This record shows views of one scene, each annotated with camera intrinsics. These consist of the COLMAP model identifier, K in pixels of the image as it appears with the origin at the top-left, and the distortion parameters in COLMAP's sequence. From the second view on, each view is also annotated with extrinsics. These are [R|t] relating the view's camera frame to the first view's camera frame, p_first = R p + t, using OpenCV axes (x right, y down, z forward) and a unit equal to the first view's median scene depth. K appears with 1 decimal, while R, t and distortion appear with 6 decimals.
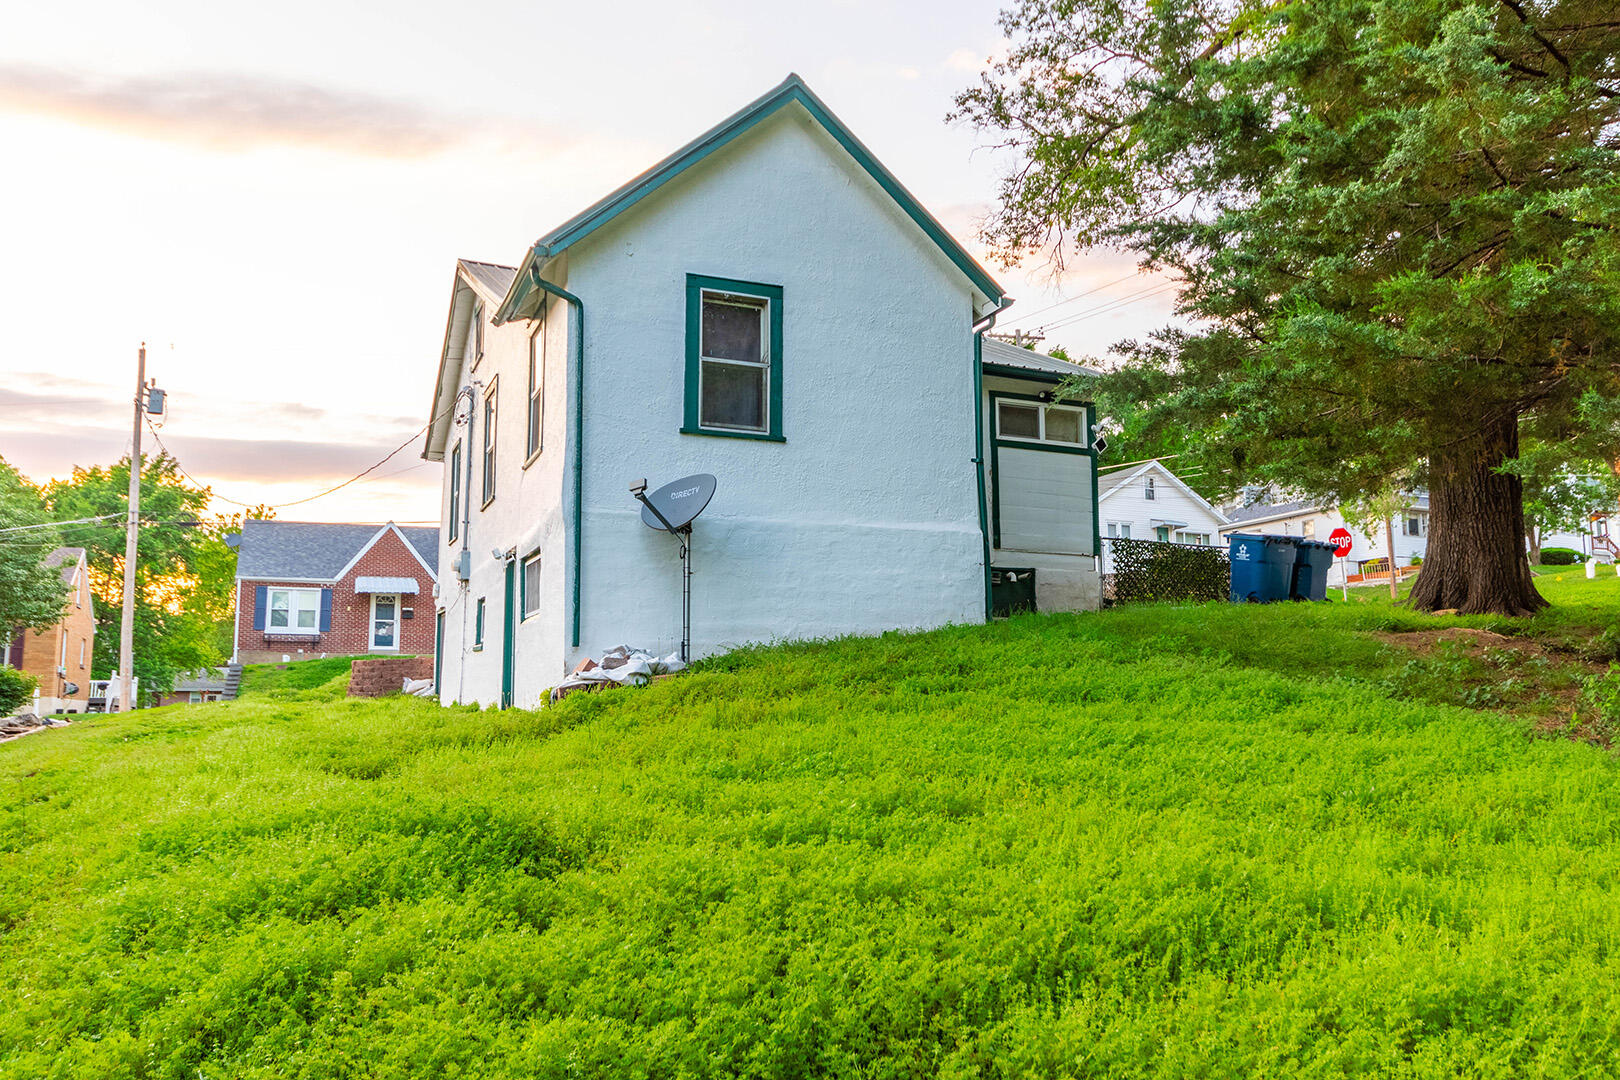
lens RADIAL K [[1216.9, 0, 807.2], [0, 1216.9, 542.8], [0, 0, 1]] dist [-0.002949, -0.000423]
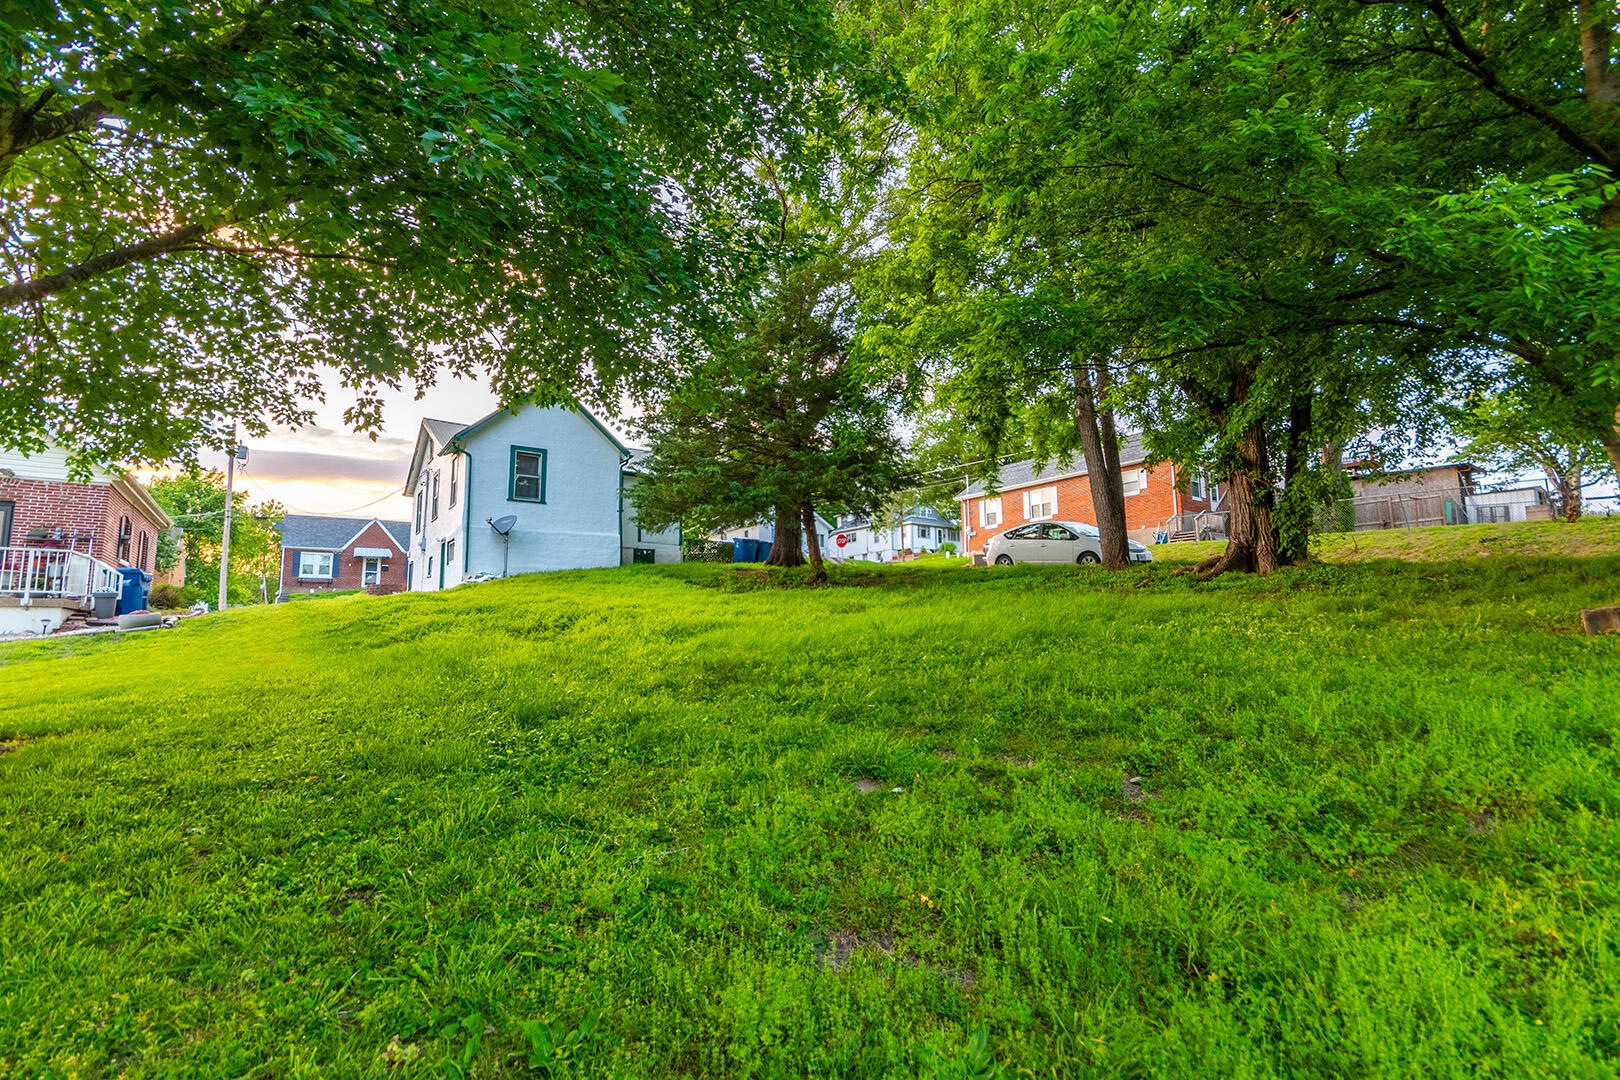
lens RADIAL K [[745.0, 0, 817.9], [0, 745.0, 539.6], [0, 0, 1]] dist [0.004051, 0.000173]
pose [[0.975520, 0.021682, 0.218841, 0.148133], [-0.023357, 0.999714, 0.005068, -0.014158], [-0.218668, -0.010056, 0.975747, -0.574387]]
